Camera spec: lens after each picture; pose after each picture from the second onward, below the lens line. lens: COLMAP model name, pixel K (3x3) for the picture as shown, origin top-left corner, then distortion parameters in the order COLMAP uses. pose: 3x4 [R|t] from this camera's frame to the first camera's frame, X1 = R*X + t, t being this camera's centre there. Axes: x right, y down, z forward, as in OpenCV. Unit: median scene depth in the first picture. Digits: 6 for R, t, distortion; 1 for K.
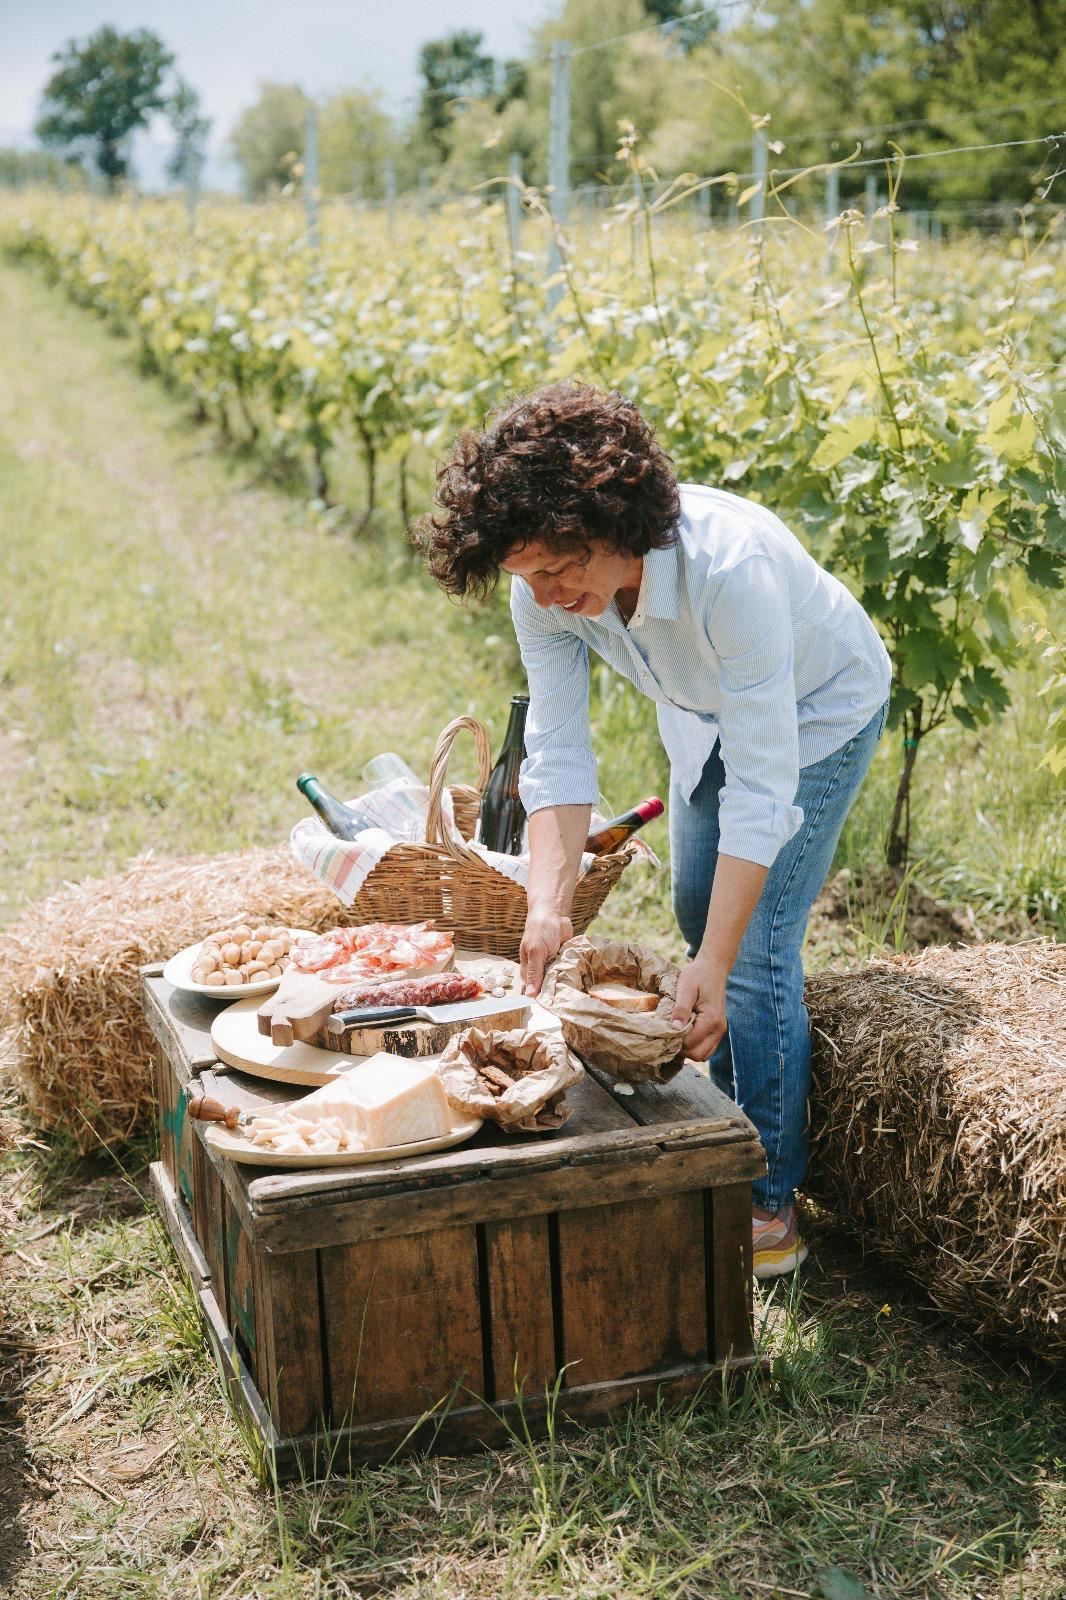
lens RADIAL K [[1913.3, 0, 533.0], [0, 1913.3, 800.0], [0, 0, 1]] dist [-0.066417, 0.229078]
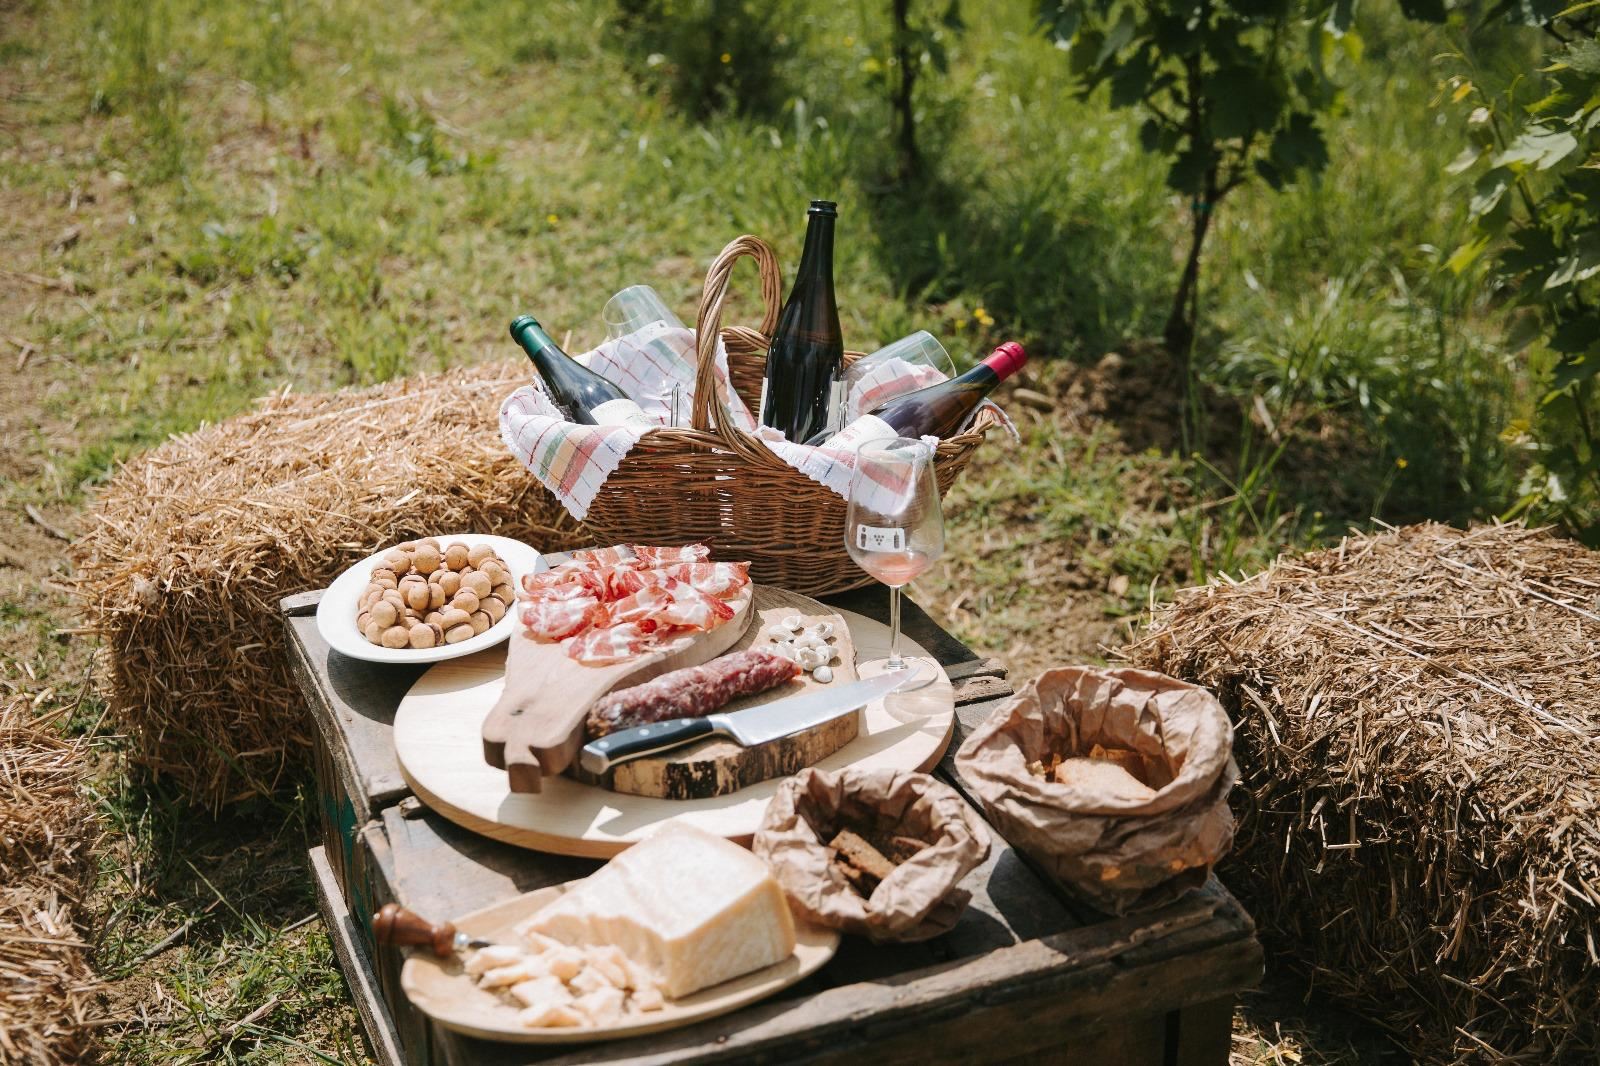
lens RADIAL K [[1913.3, 0, 800.9], [0, 1913.3, 567.2], [0, 0, 1]] dist [-0.066417, 0.229078]
pose [[0.997785, -0.018633, 0.063858, -0.053554], [0.006601, 0.982965, 0.183676, -0.047031], [-0.066192, -0.182847, 0.980910, 0.272707]]
